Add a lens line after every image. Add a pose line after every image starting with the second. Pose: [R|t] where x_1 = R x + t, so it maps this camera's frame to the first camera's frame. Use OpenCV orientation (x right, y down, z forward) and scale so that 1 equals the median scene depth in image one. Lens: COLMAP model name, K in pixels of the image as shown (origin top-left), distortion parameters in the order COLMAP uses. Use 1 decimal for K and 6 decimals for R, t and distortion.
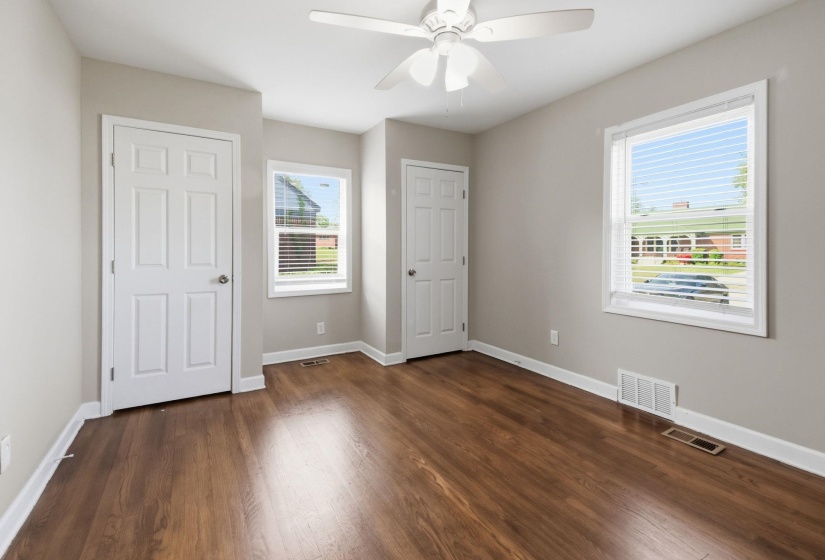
lens RADIAL K [[379.0, 0, 414.5], [0, 379.0, 269.1], [0, 0, 1]] dist [-0.001685, -0.000375]
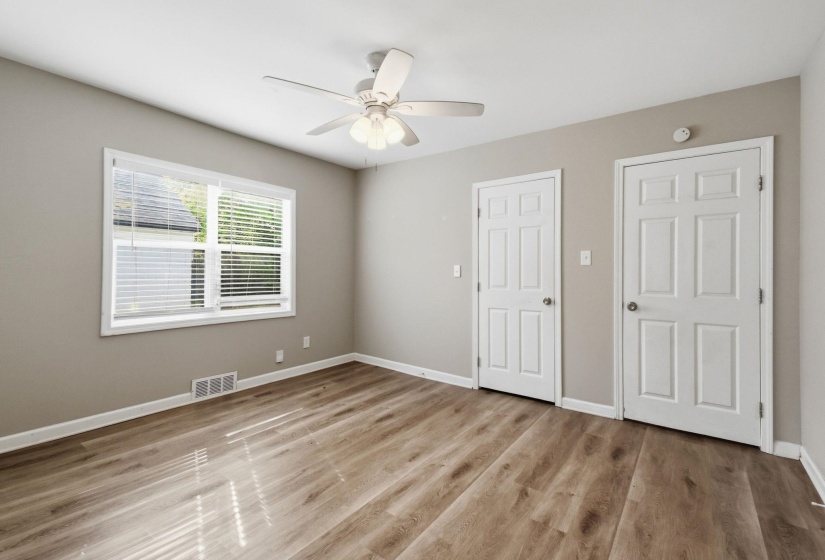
lens RADIAL K [[379.0, 0, 414.5], [0, 379.0, 269.1], [0, 0, 1]] dist [-0.001685, -0.000375]
pose [[0.390621, -0.002001, -0.920549, 0.464482], [-0.060539, 0.997777, -0.027858, -0.014809], [0.918559, 0.066611, 0.389631, 0.279967]]
